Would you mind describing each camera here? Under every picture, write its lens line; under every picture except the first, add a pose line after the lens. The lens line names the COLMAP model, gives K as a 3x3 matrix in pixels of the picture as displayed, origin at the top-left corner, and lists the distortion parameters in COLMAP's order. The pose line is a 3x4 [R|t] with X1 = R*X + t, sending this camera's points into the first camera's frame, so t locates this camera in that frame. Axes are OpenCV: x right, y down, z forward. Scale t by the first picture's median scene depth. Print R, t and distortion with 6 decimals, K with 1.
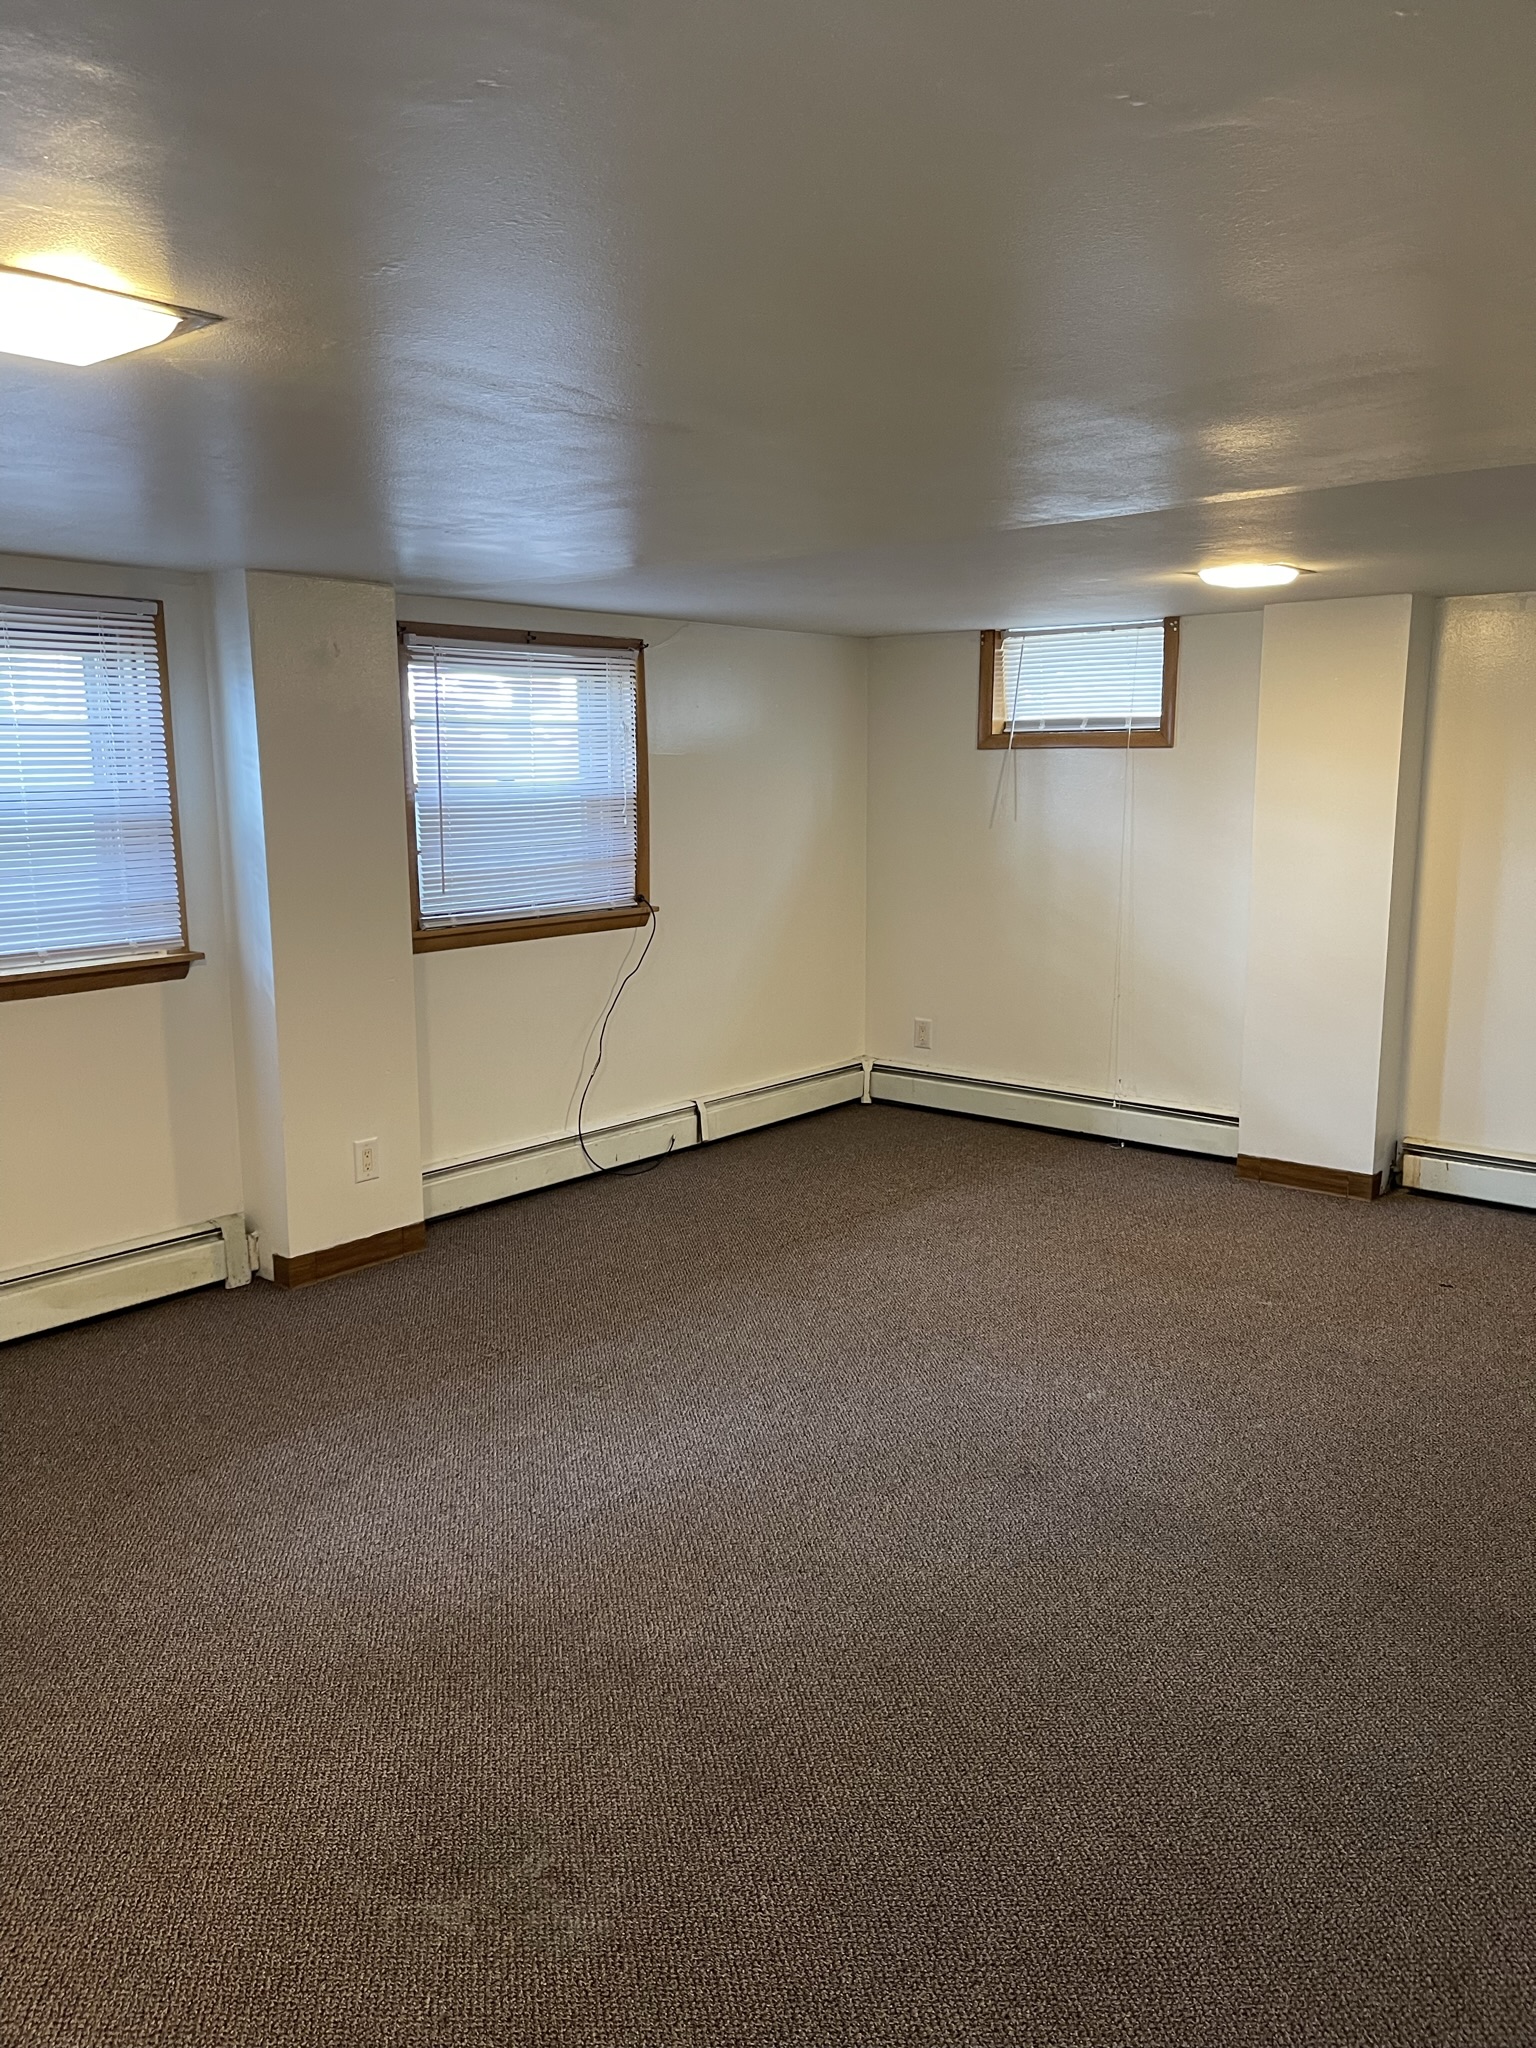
lens RADIAL K [[1536.9, 0, 763.5], [0, 1536.9, 1018.4], [0, 0, 1]] dist [0.041865, -0.067017]
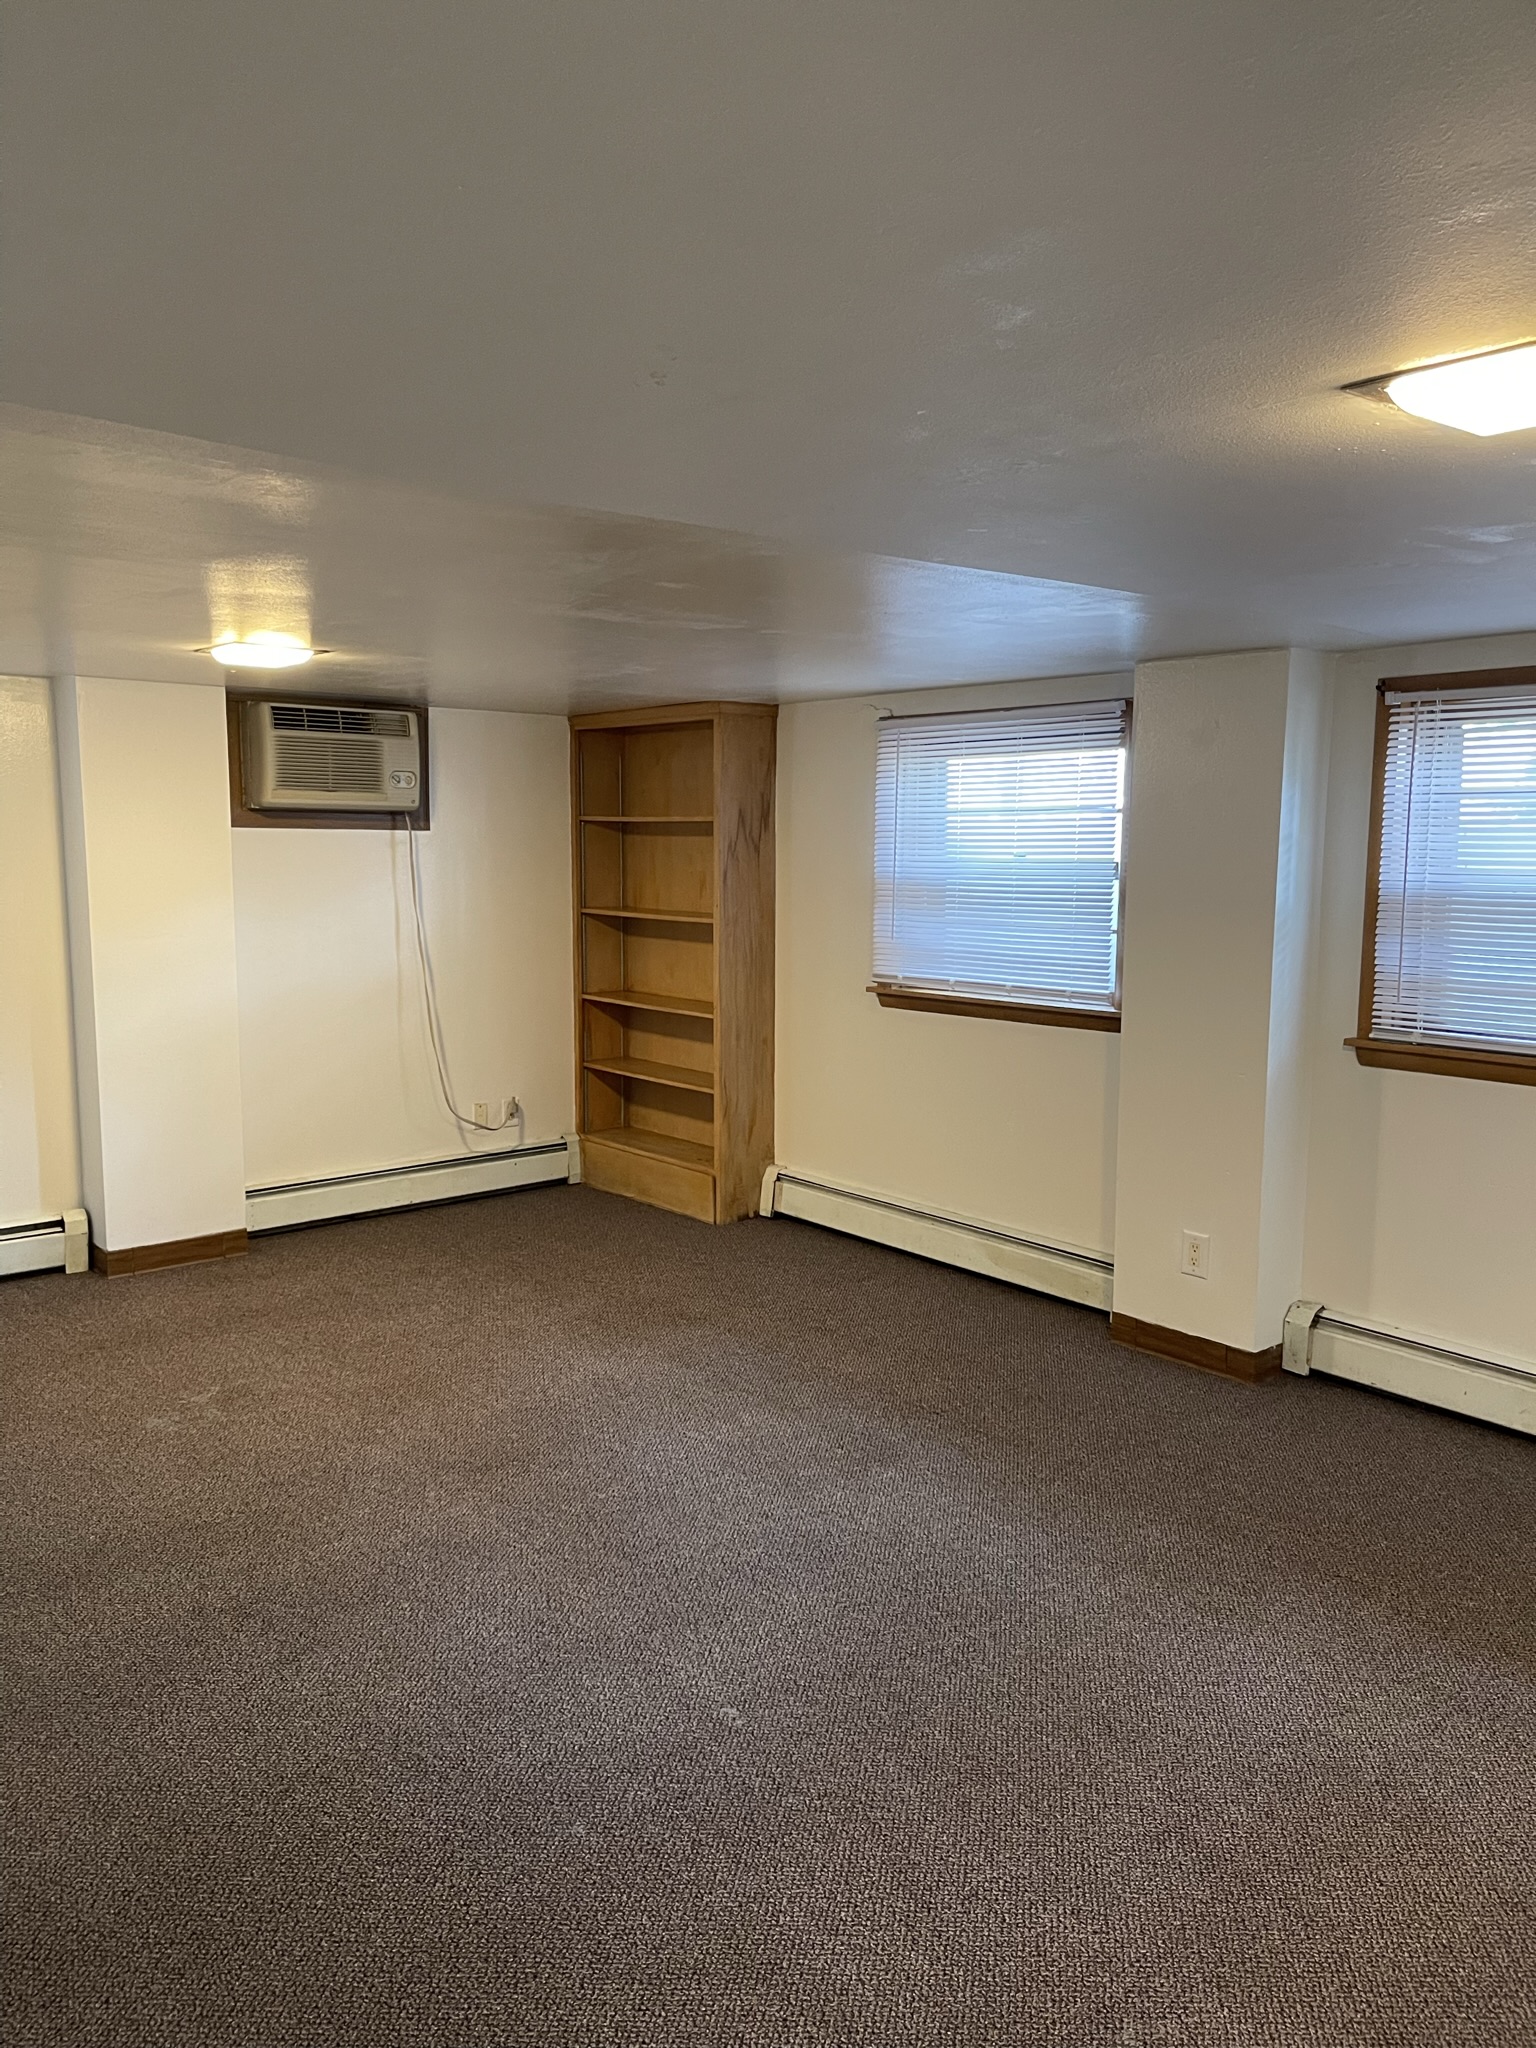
lens RADIAL K [[1536.9, 0, 763.4], [0, 1536.9, 1028.1], [0, 0, 1]] dist [0.041865, -0.067017]
pose [[-0.164217, 0.121876, -0.978866, 0.756693], [-0.175236, 0.972950, 0.150538, -0.151888], [0.970734, 0.196253, -0.138418, 0.906660]]
